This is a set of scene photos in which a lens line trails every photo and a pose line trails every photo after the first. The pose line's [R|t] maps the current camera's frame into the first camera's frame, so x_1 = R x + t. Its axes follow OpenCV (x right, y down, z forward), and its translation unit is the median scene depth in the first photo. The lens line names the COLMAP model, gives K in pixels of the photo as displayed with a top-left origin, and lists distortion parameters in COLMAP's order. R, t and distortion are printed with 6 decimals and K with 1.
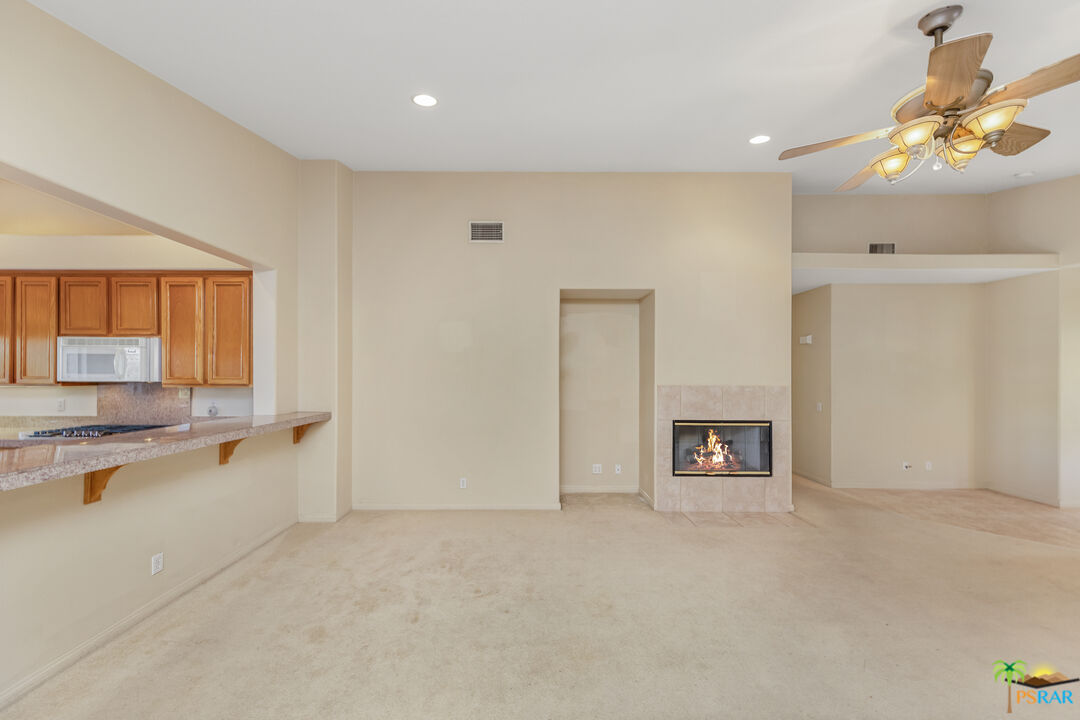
lens RADIAL K [[380.3, 0, 539.3], [0, 380.3, 372.3], [0, 0, 1]] dist [0.000279, 0.000152]
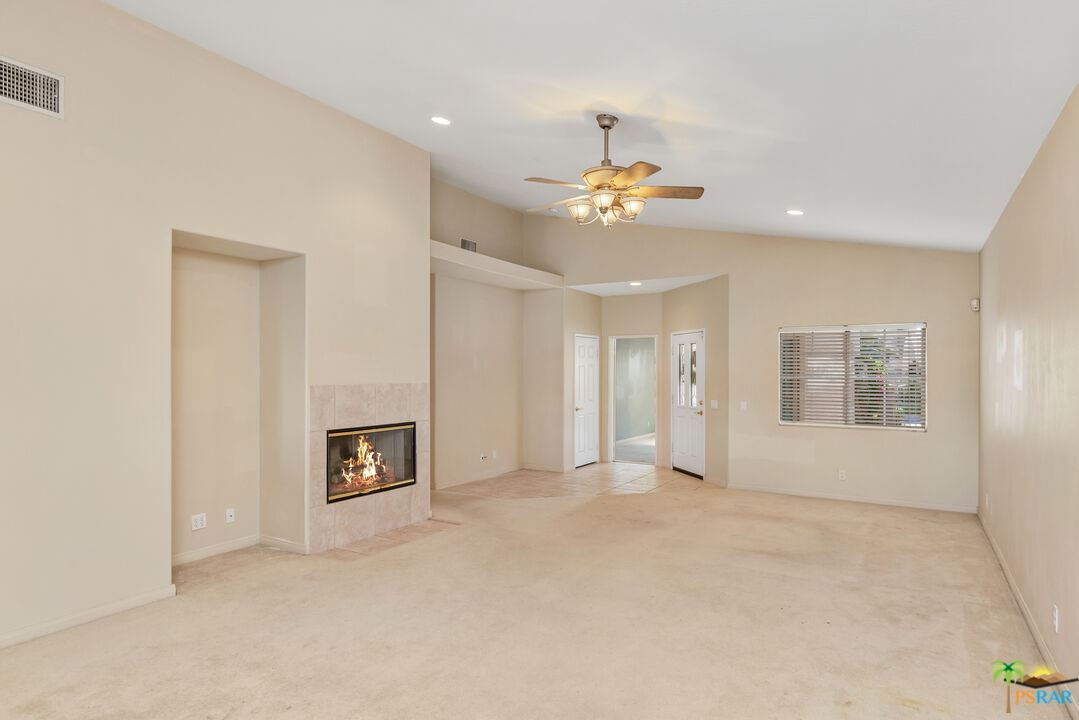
lens RADIAL K [[573.3, 0, 539.8], [0, 573.3, 374.5], [0, 0, 1]] dist [-0.000043, 0.000443]
pose [[0.541322, -0.008385, 0.840774, -0.374652], [-0.002618, 0.999929, 0.011658, -0.001316], [-0.840812, -0.008512, 0.541261, 0.019258]]
